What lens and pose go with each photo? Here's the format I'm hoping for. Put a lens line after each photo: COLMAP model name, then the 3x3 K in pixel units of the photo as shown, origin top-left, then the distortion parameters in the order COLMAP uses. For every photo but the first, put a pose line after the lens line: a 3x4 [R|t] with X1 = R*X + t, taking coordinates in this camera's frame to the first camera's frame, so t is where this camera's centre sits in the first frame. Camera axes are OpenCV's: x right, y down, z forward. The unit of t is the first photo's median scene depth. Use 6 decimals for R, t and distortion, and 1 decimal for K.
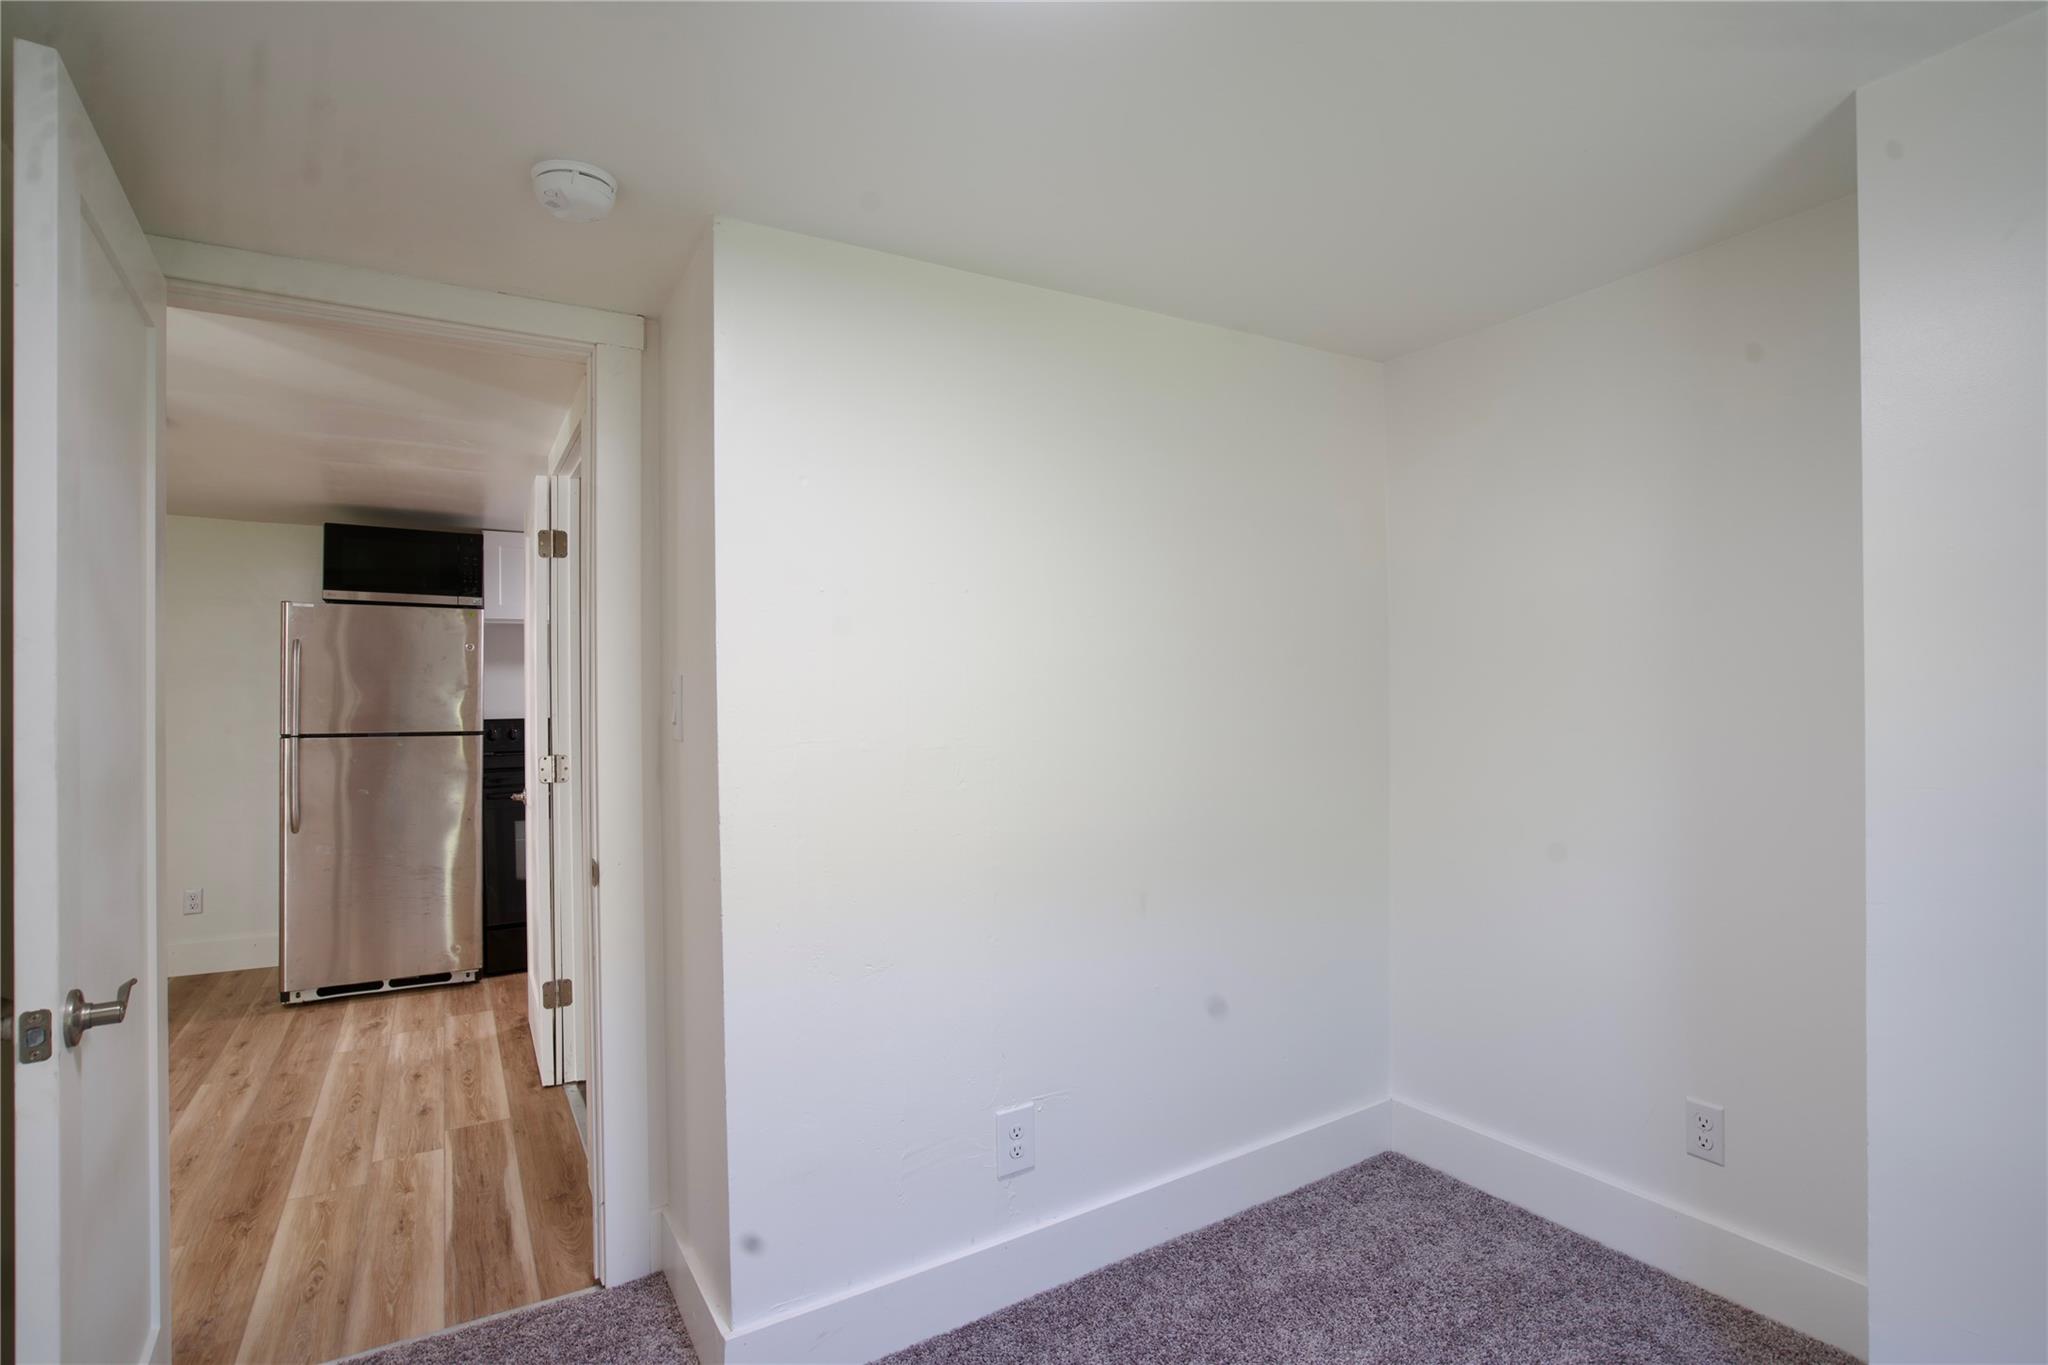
lens RADIAL K [[1011.1, 0, 1026.9], [0, 1011.1, 680.1], [0, 0, 1]] dist [-0.012880, 0.005257]
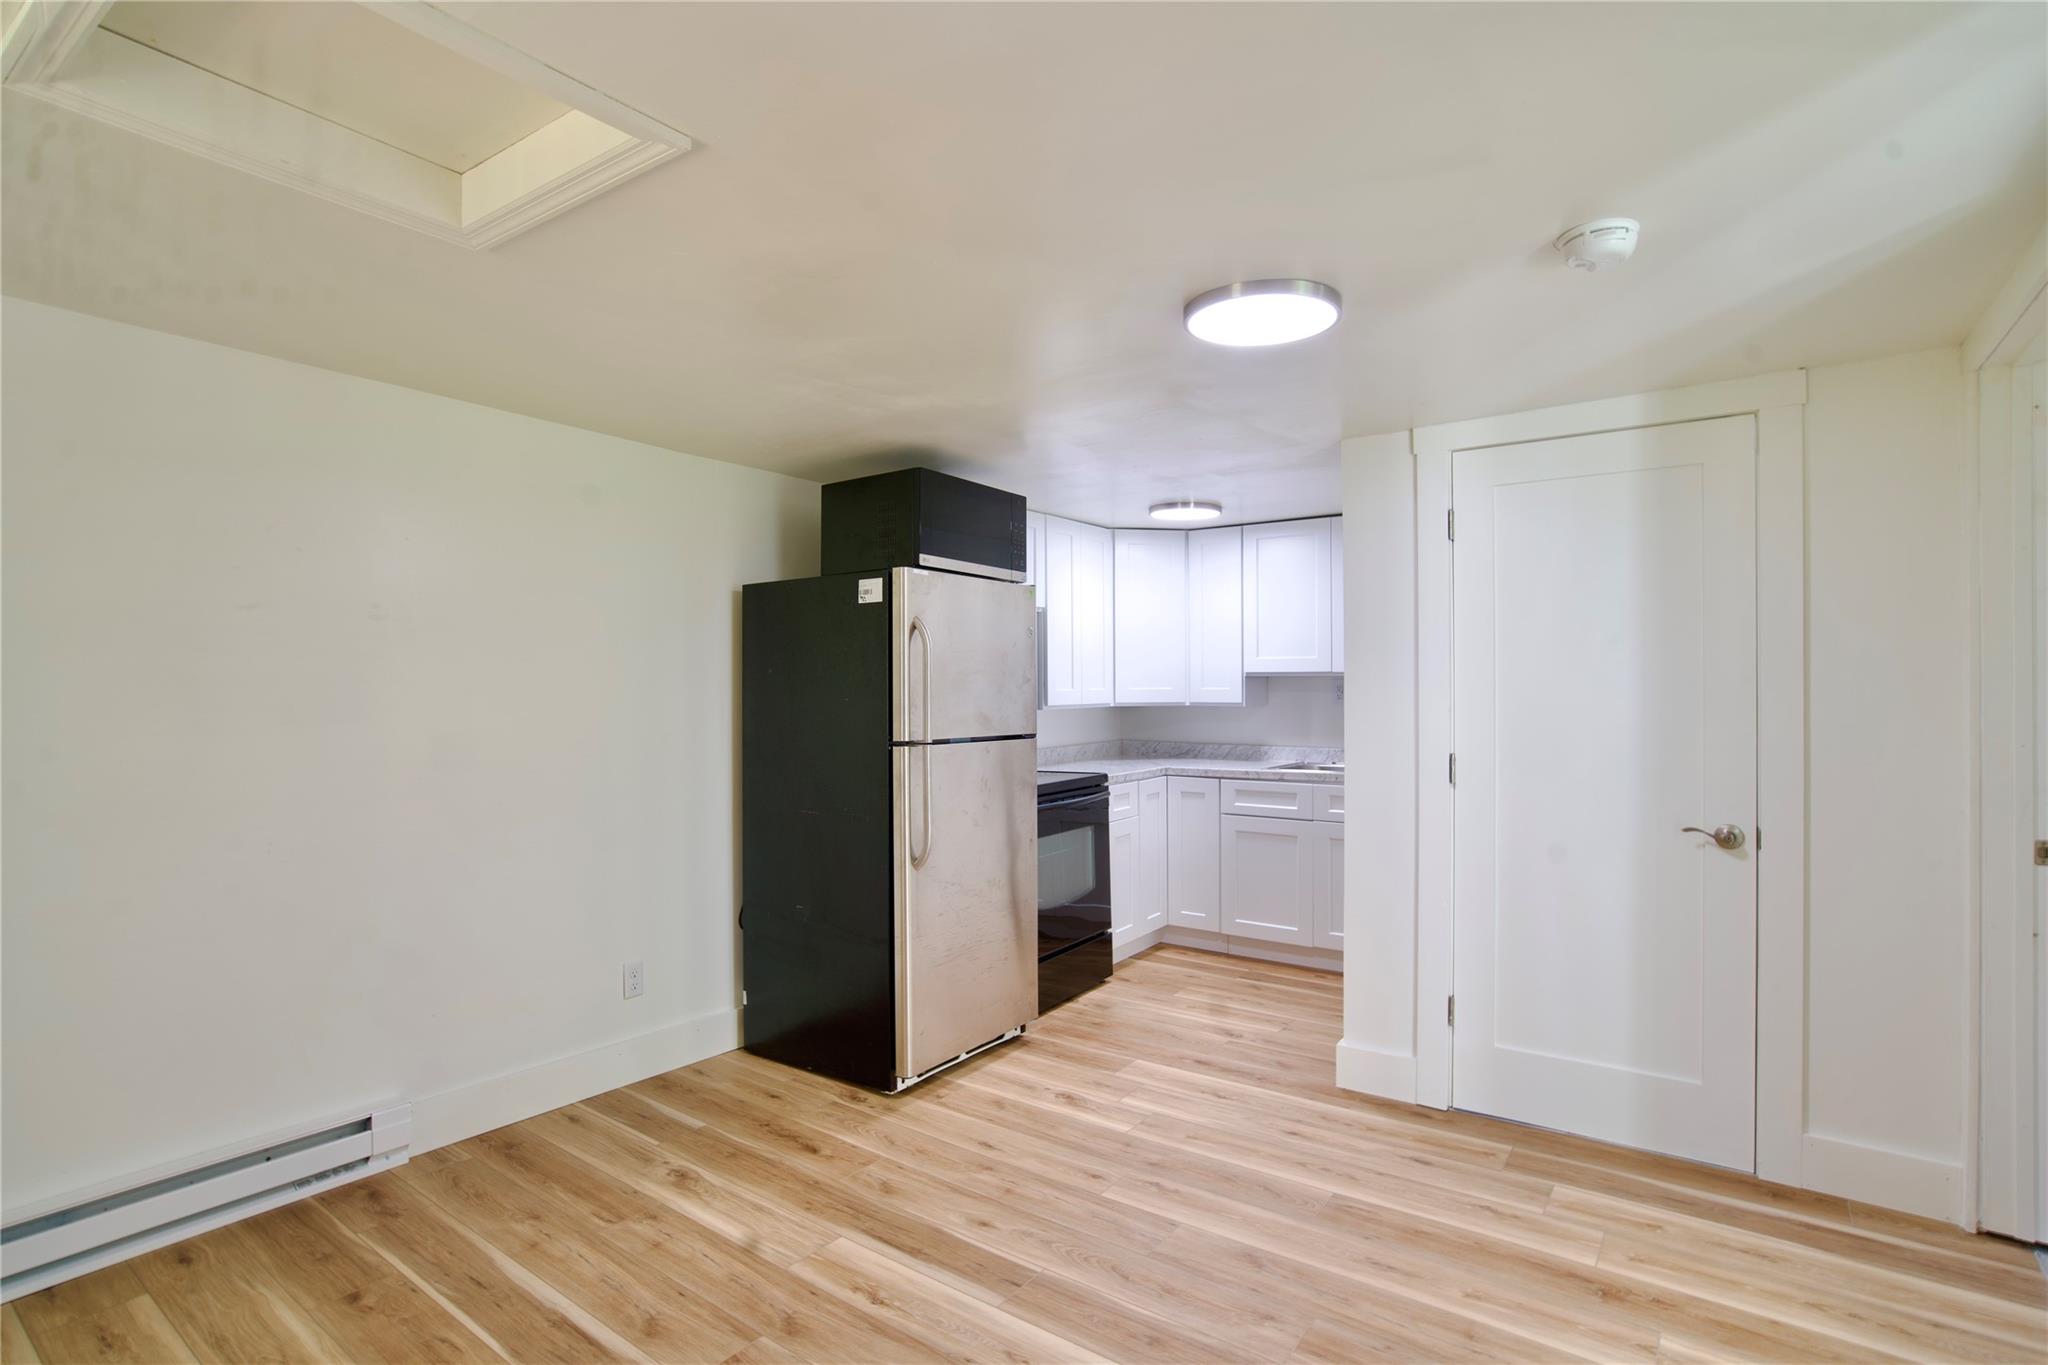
lens RADIAL K [[1011.1, 0, 1028.4], [0, 1011.1, 689.9], [0, 0, 1]] dist [-0.012880, 0.005257]
pose [[0.911218, -0.003686, 0.411909, -0.968914], [0.002372, 0.999990, 0.003702, 0.012900], [-0.411919, -0.002396, 0.911218, 0.264712]]
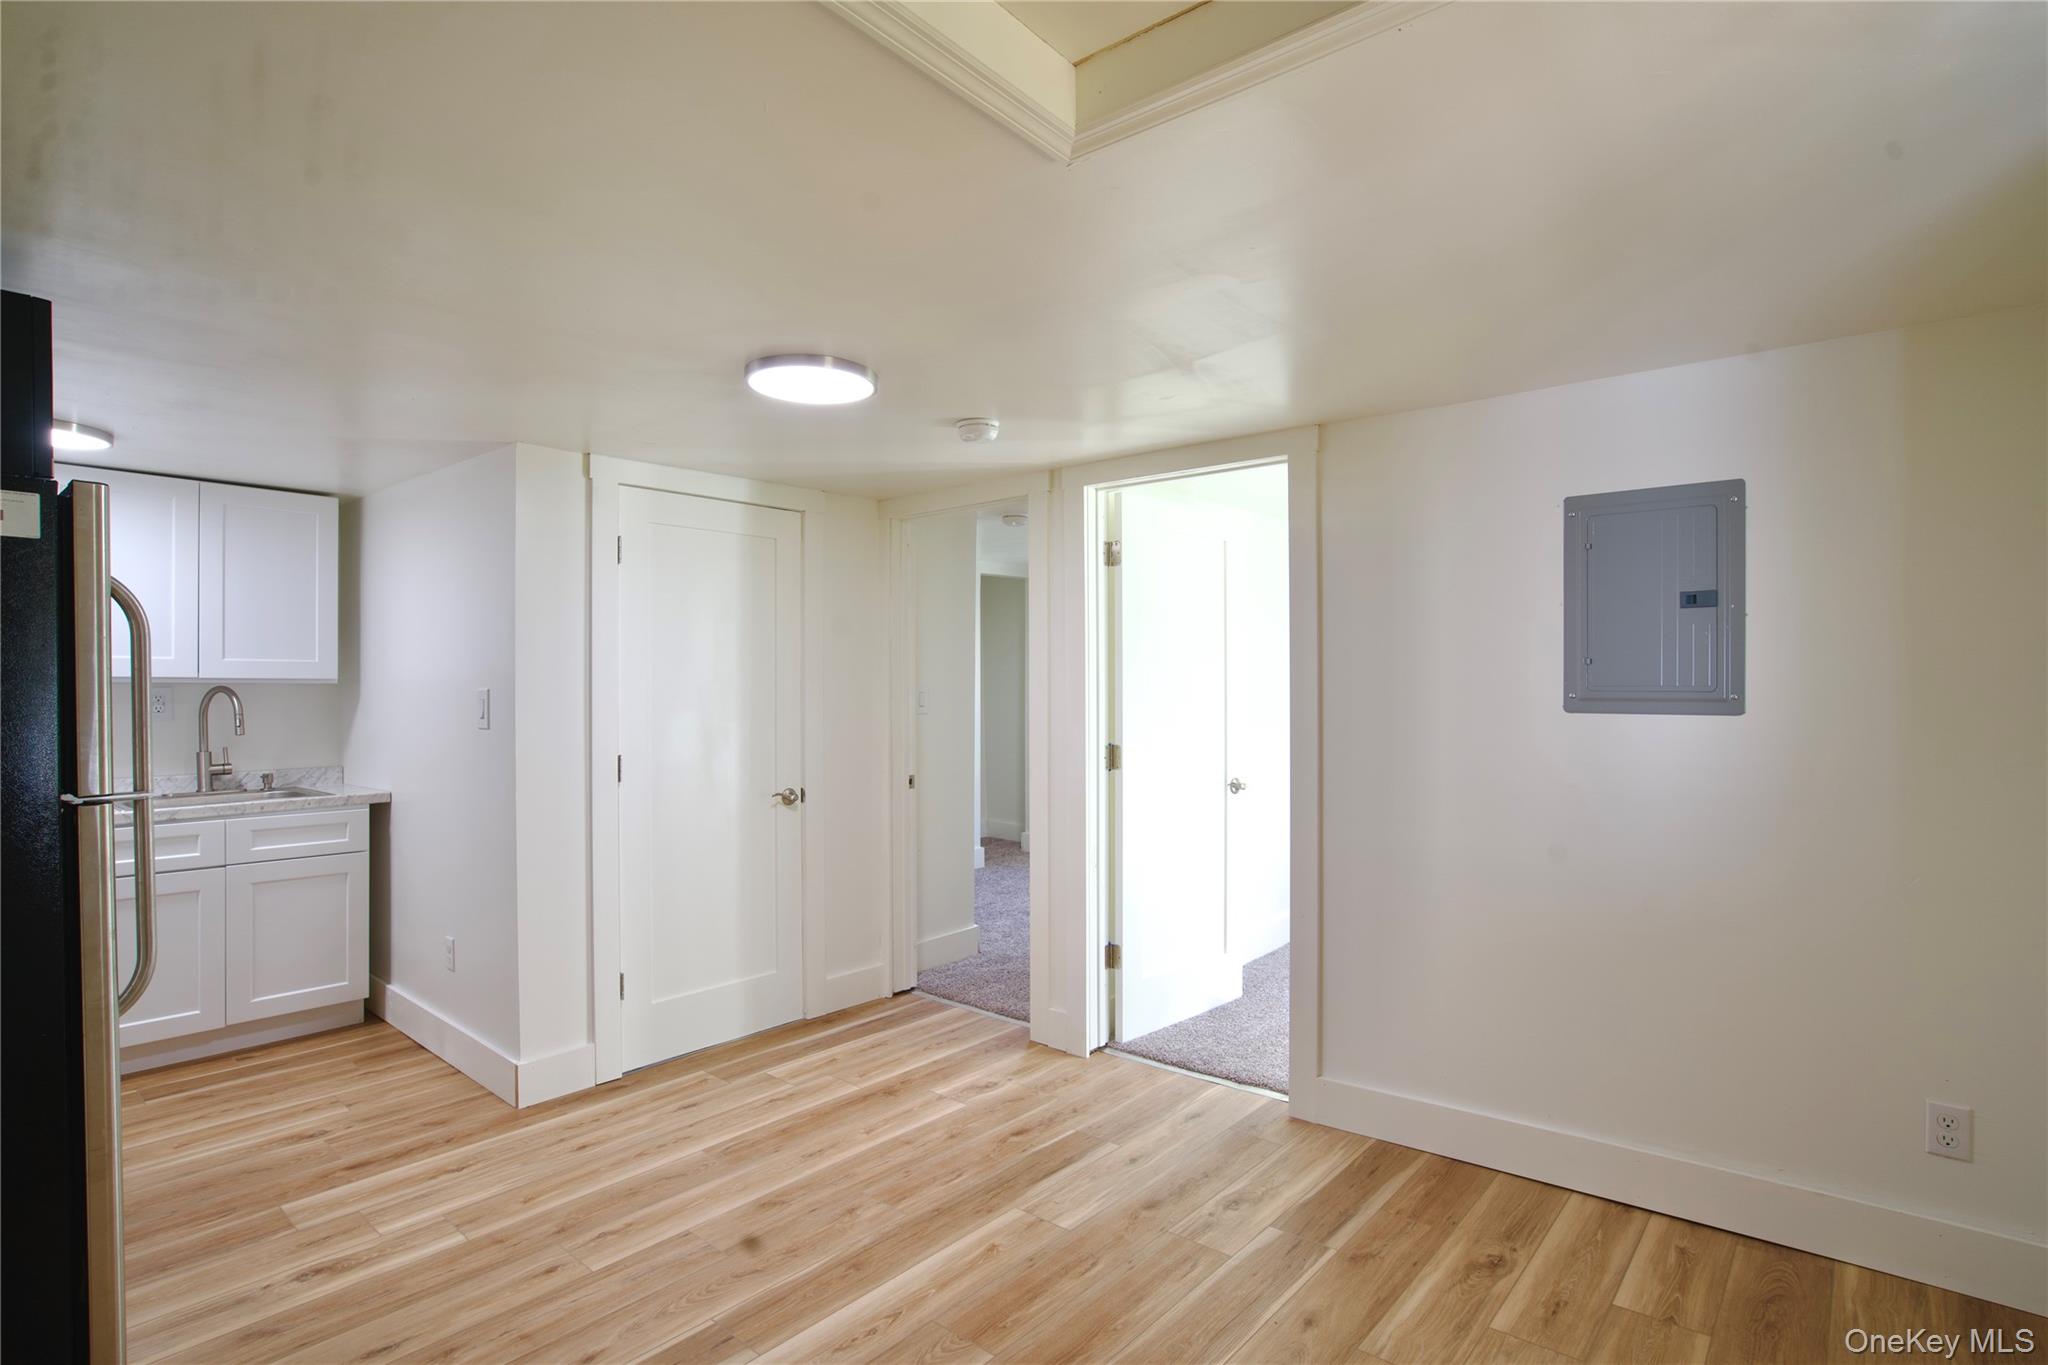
lens RADIAL K [[1011.1, 0, 1022.4], [0, 1011.1, 687.0], [0, 0, 1]] dist [-0.012880, 0.005257]
pose [[-0.325562, 0.003164, 0.945516, -1.271012], [0.000239, 0.999995, -0.003264, 0.010338], [-0.945521, -0.000836, -0.325561, 0.774182]]
